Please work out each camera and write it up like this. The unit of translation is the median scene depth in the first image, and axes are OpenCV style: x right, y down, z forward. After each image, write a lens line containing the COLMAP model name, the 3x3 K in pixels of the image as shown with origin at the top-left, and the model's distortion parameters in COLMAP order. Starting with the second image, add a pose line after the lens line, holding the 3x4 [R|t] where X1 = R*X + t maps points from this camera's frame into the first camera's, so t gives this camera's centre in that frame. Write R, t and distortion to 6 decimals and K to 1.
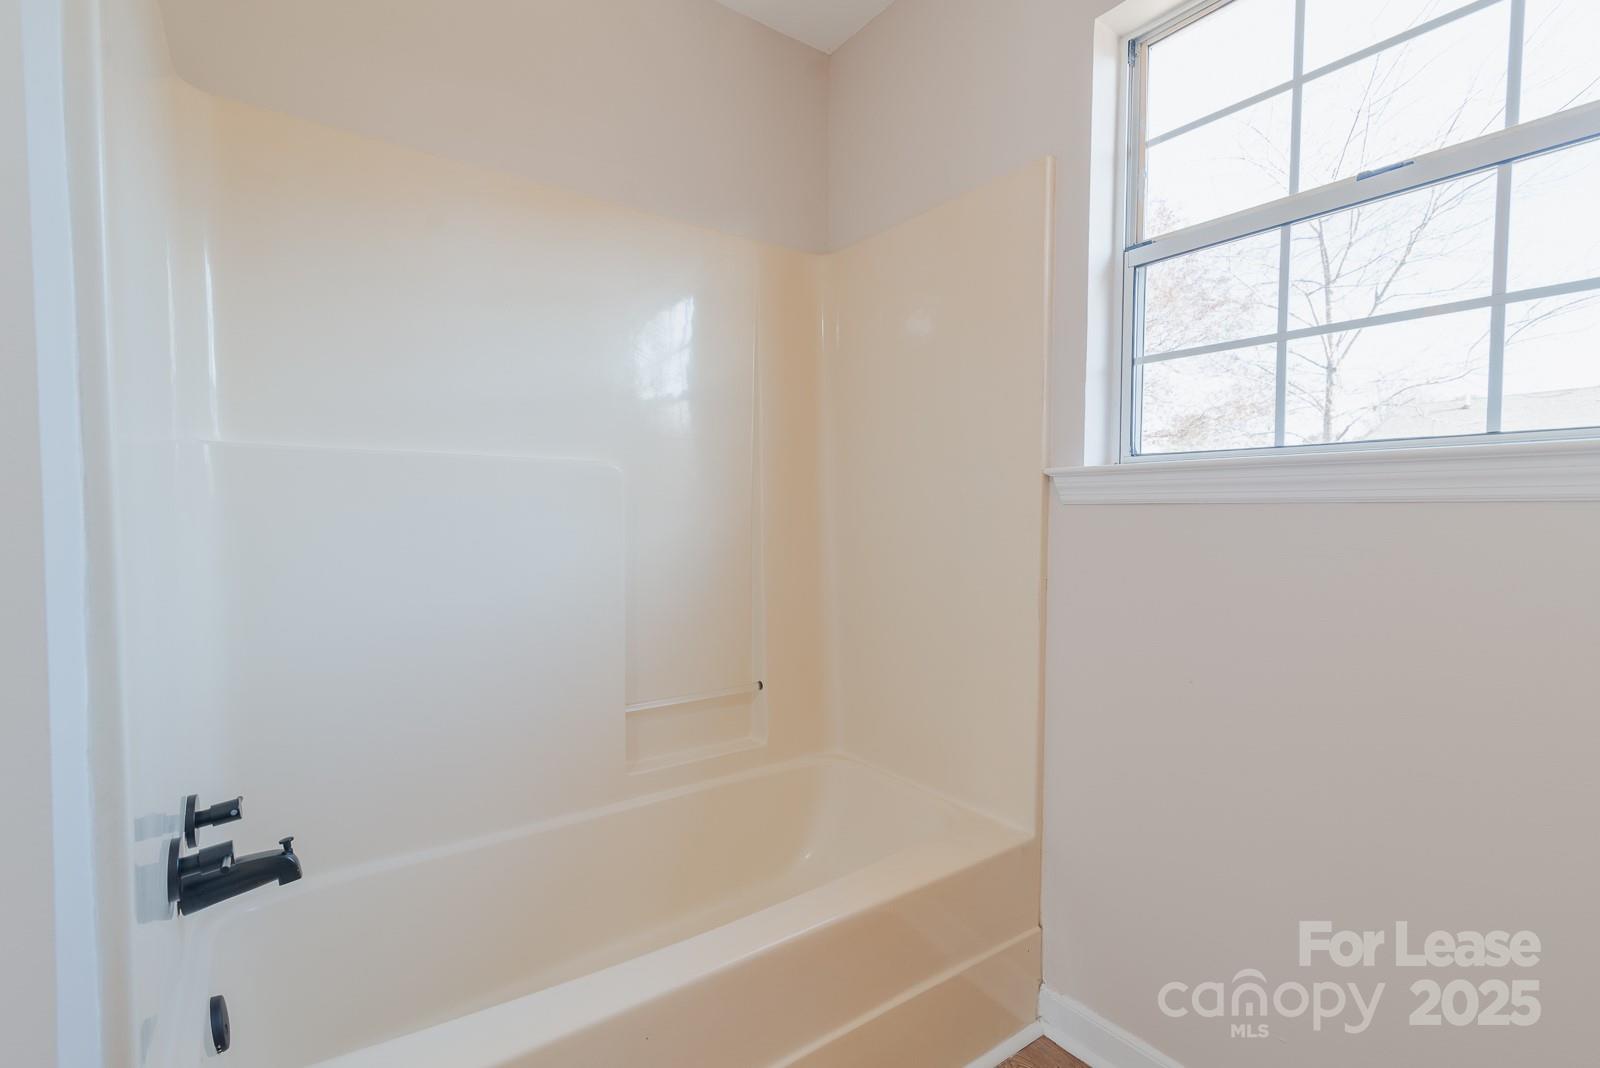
lens RADIAL K [[731.0, 0, 799.8], [0, 731.0, 529.5], [0, 0, 1]] dist [0.002549, -0.000404]
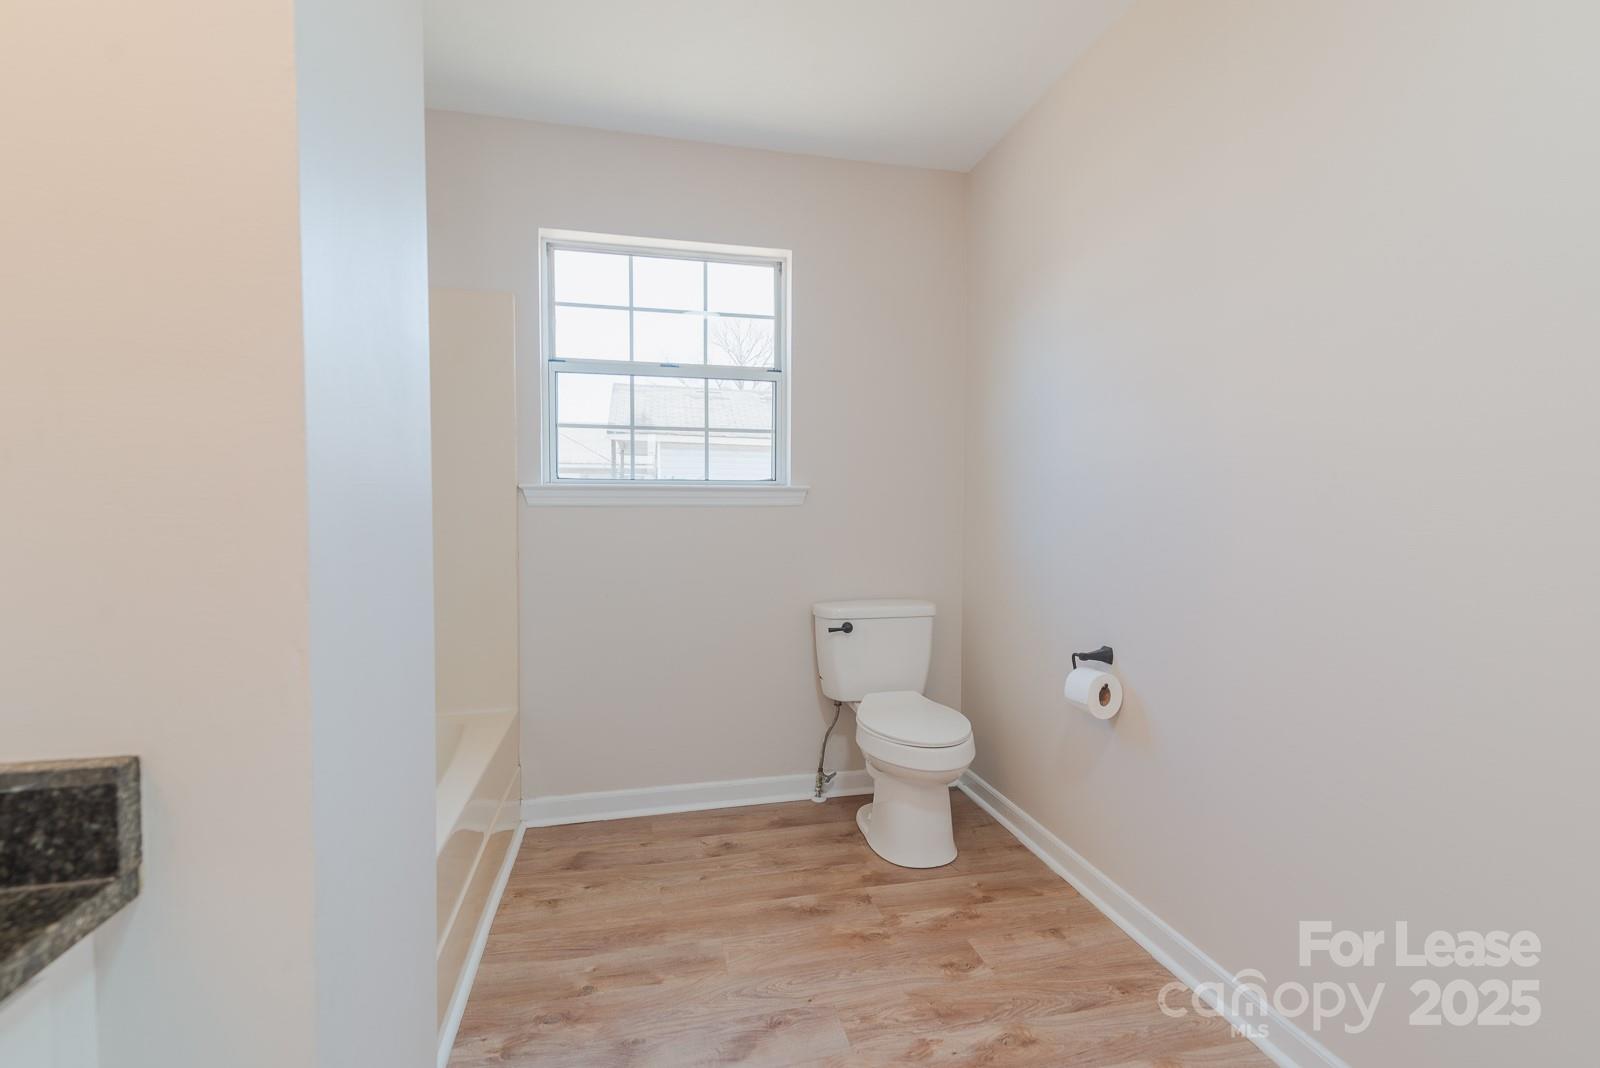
lens RADIAL K [[731.0, 0, 796.1], [0, 731.0, 535.2], [0, 0, 1]] dist [0.002549, -0.000404]
pose [[0.377764, -0.021867, 0.925644, -0.965502], [0.030080, 0.999483, 0.011336, 0.031333], [-0.925413, 0.023561, 0.378226, -0.198437]]
